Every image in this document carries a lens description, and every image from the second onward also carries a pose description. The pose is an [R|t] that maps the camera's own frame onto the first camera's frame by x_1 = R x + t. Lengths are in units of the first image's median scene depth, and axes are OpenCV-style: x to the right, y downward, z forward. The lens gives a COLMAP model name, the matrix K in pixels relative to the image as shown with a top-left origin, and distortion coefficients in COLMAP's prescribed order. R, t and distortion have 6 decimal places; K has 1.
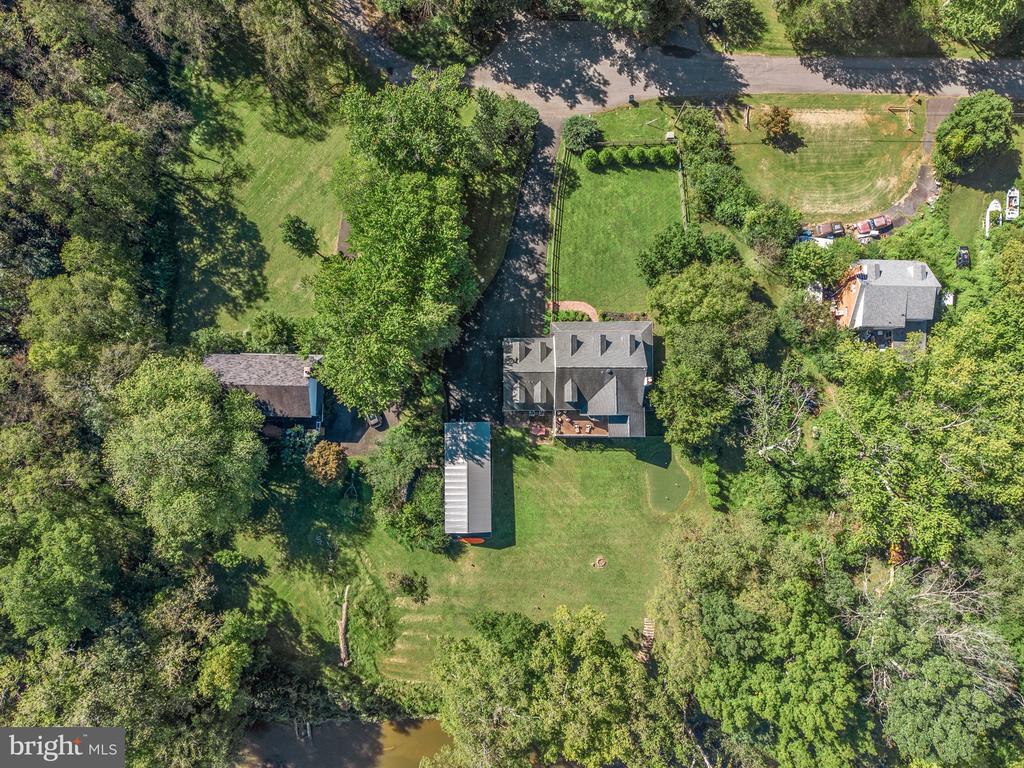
lens RADIAL K [[684.2, 0, 513.0], [0, 684.2, 385.5], [0, 0, 1]] dist [0.018511, -0.017712]
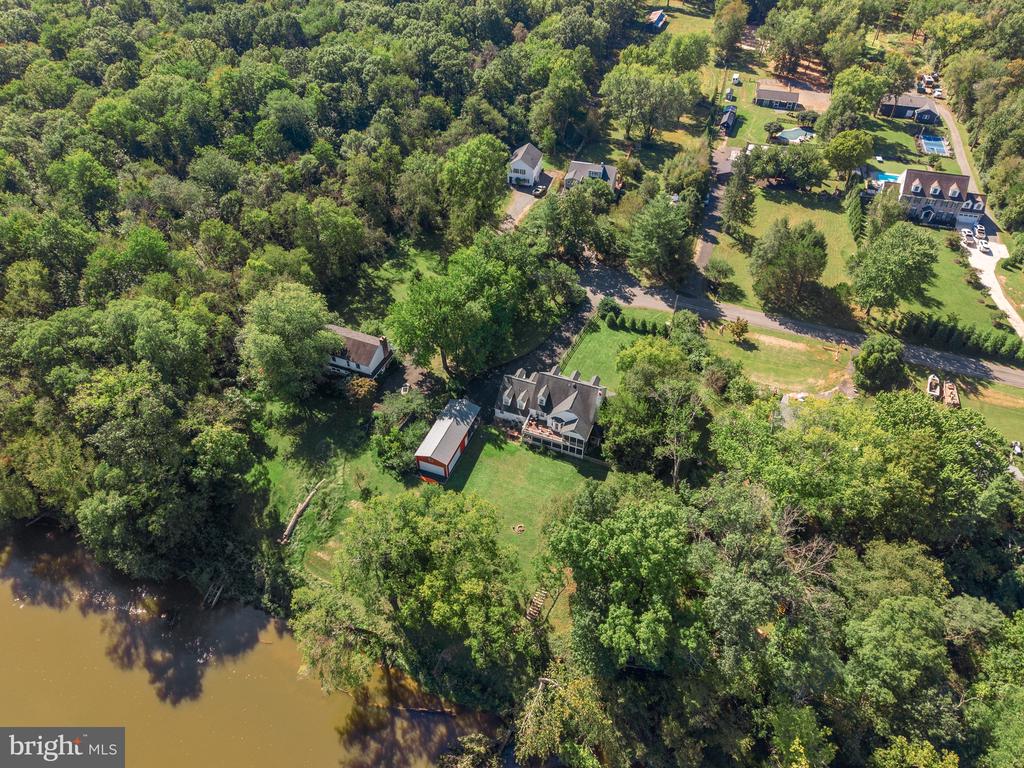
lens RADIAL K [[684.2, 0, 513.0], [0, 684.2, 385.5], [0, 0, 1]] dist [0.018511, -0.017712]
pose [[0.928891, 0.254501, -0.269056, 0.361427], [-0.369360, 0.689773, -0.622724, 0.804844], [0.027103, 0.677822, 0.734727, -0.016675]]
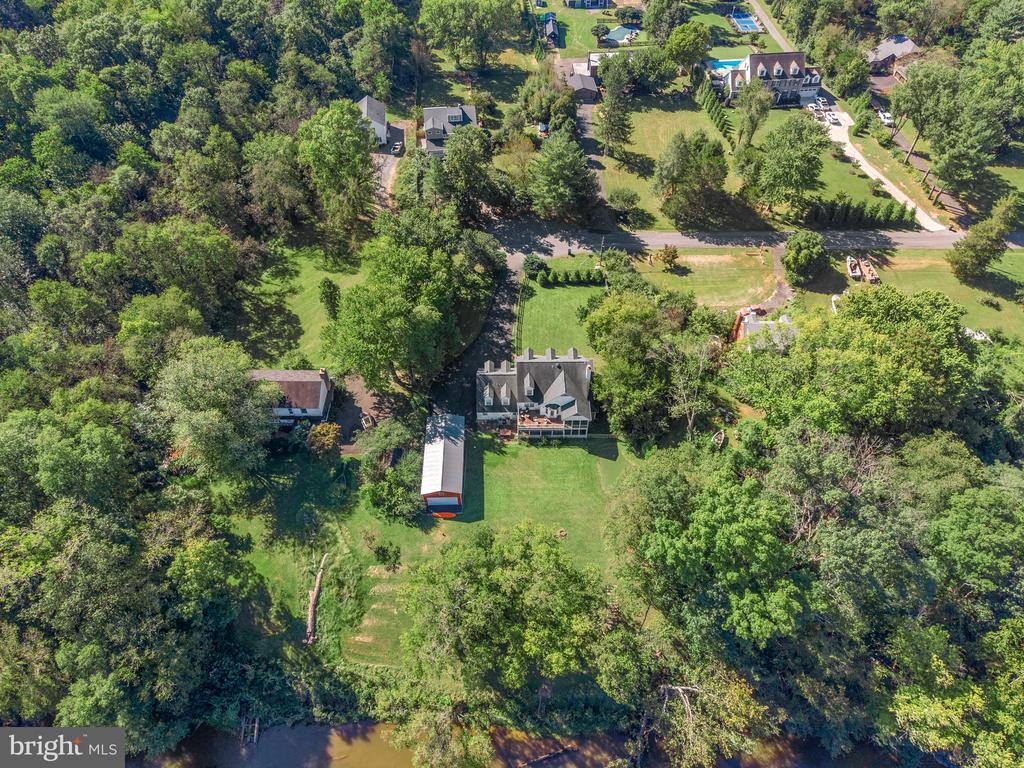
lens RADIAL K [[684.2, 0, 513.0], [0, 684.2, 385.5], [0, 0, 1]] dist [0.018511, -0.017712]
pose [[0.999984, -0.005583, 0.000529, 0.050479], [0.004830, 0.809584, -0.586985, 0.693697], [0.002849, 0.586978, 0.809598, -0.016364]]
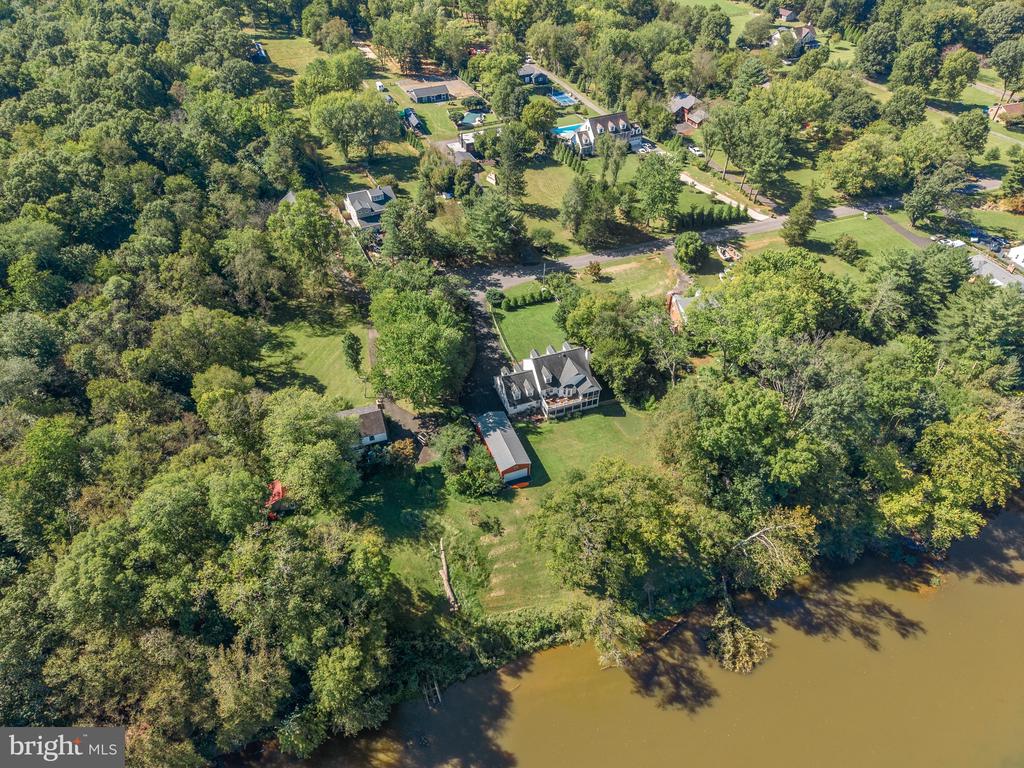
lens RADIAL K [[684.2, 0, 513.0], [0, 684.2, 385.5], [0, 0, 1]] dist [0.018511, -0.017712]
pose [[0.937536, -0.225043, 0.265297, -0.378644], [0.345427, 0.692748, -0.633072, 0.919511], [-0.041315, 0.685168, 0.727212, -0.110501]]
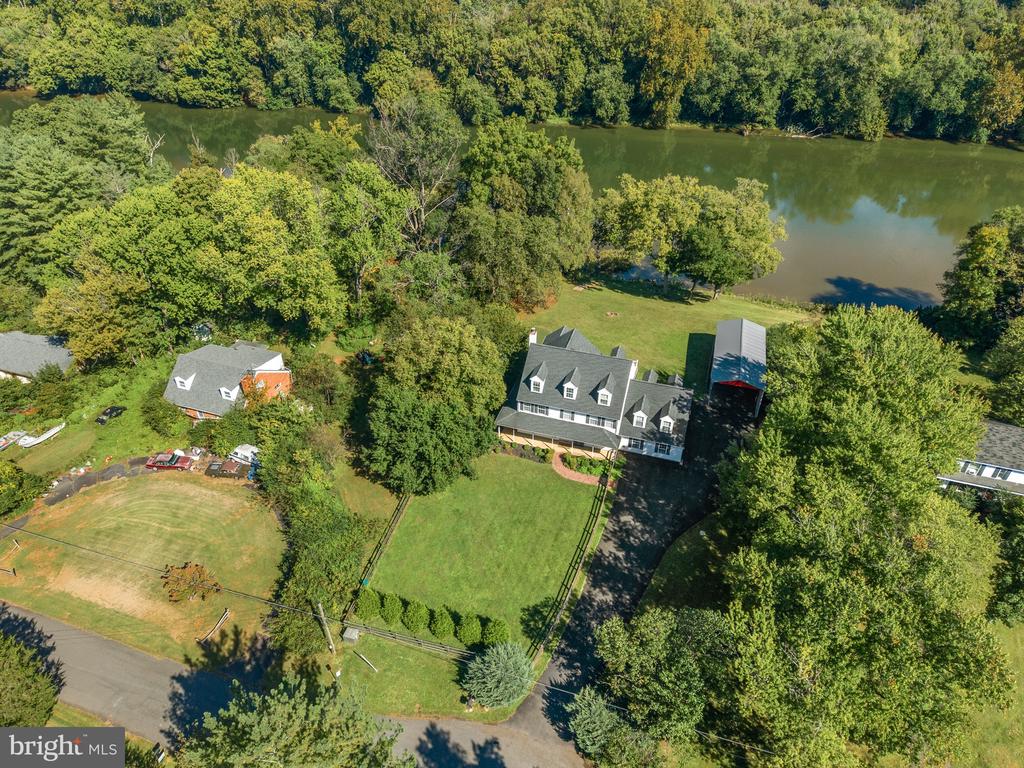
lens RADIAL K [[684.2, 0, 513.0], [0, 684.2, 385.5], [0, 0, 1]] dist [0.018511, -0.017712]
pose [[-0.954709, -0.173353, 0.241825, -0.005955], [0.296690, -0.493220, 0.817747, -0.711167], [-0.022486, 0.852457, 0.522313, 0.529237]]
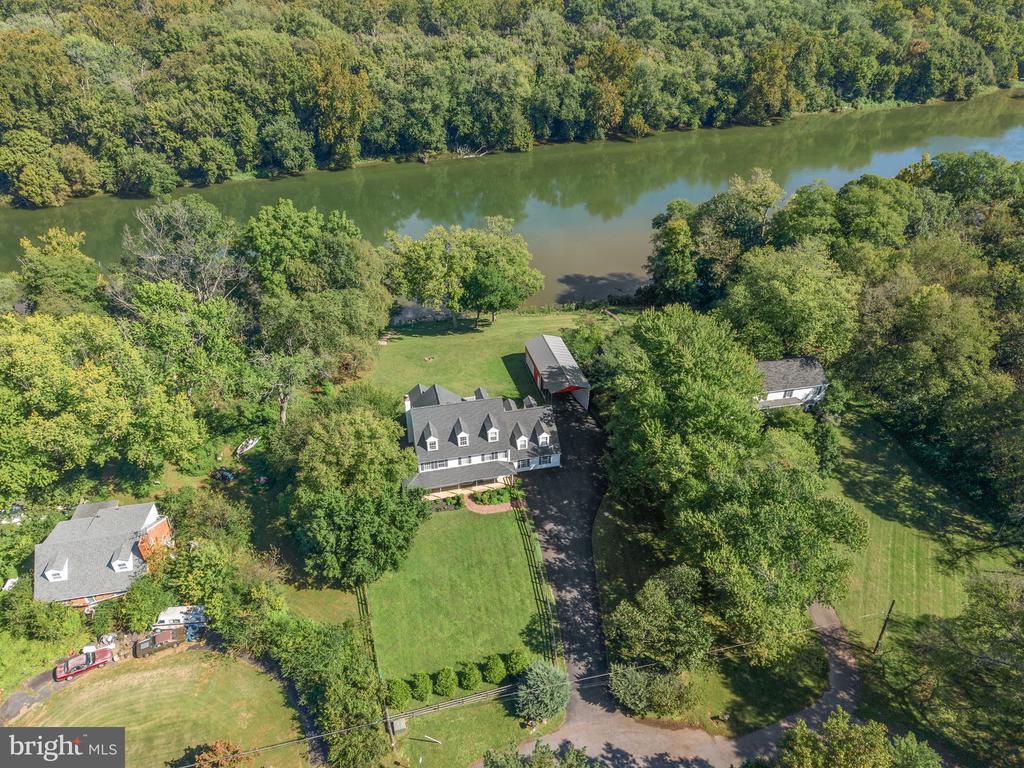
lens RADIAL K [[684.2, 0, 513.0], [0, 684.2, 385.5], [0, 0, 1]] dist [0.018511, -0.017712]
pose [[-0.972553, 0.133955, -0.190254, 0.211005], [-0.231906, -0.491347, 0.839522, -0.776032], [0.018977, 0.860601, 0.508926, 0.434506]]
